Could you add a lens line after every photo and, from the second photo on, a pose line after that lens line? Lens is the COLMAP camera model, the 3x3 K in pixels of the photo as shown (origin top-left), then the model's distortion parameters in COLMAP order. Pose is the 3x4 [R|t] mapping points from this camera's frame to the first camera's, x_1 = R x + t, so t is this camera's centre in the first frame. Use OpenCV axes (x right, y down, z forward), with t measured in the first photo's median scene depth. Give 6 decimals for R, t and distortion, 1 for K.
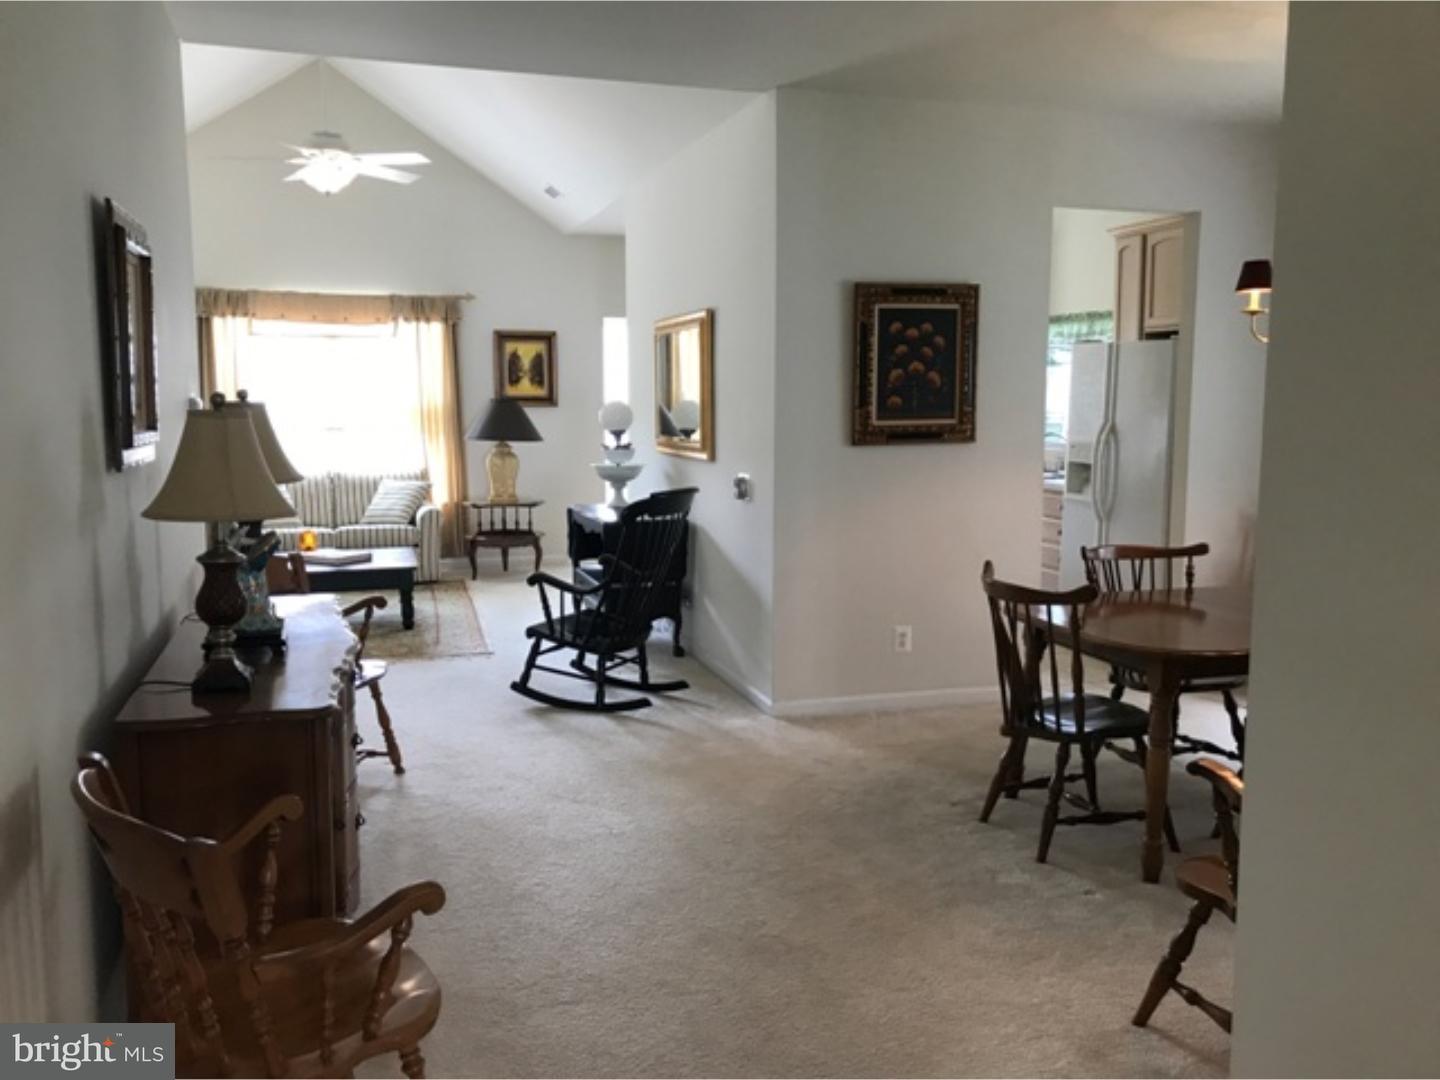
lens RADIAL K [[1233.2, 0, 720.0], [0, 1233.2, 540.0], [0, 0, 1]] dist [0.021308, -0.007314]
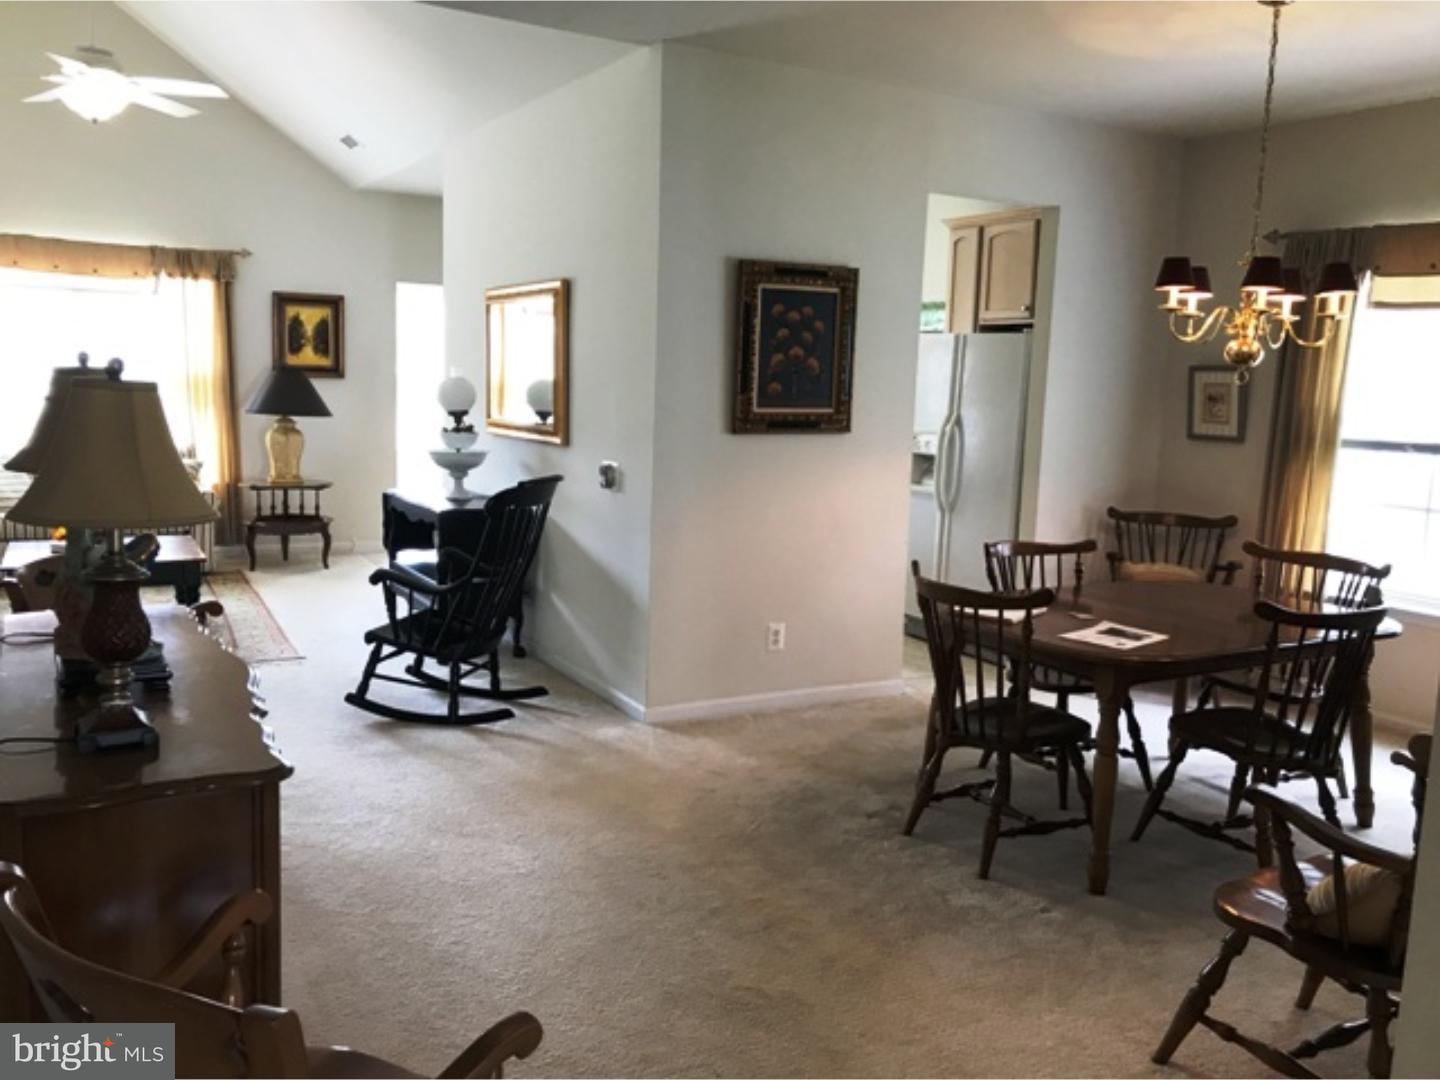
lens RADIAL K [[1224.7, 0, 720.0], [0, 1224.7, 540.0], [0, 0, 1]] dist [0.020128, 0.004625]
pose [[0.974585, 0.000548, 0.224019, -0.109361], [-0.004825, 0.999816, 0.018544, -0.012686], [-0.223967, -0.019153, 0.974408, 0.090386]]
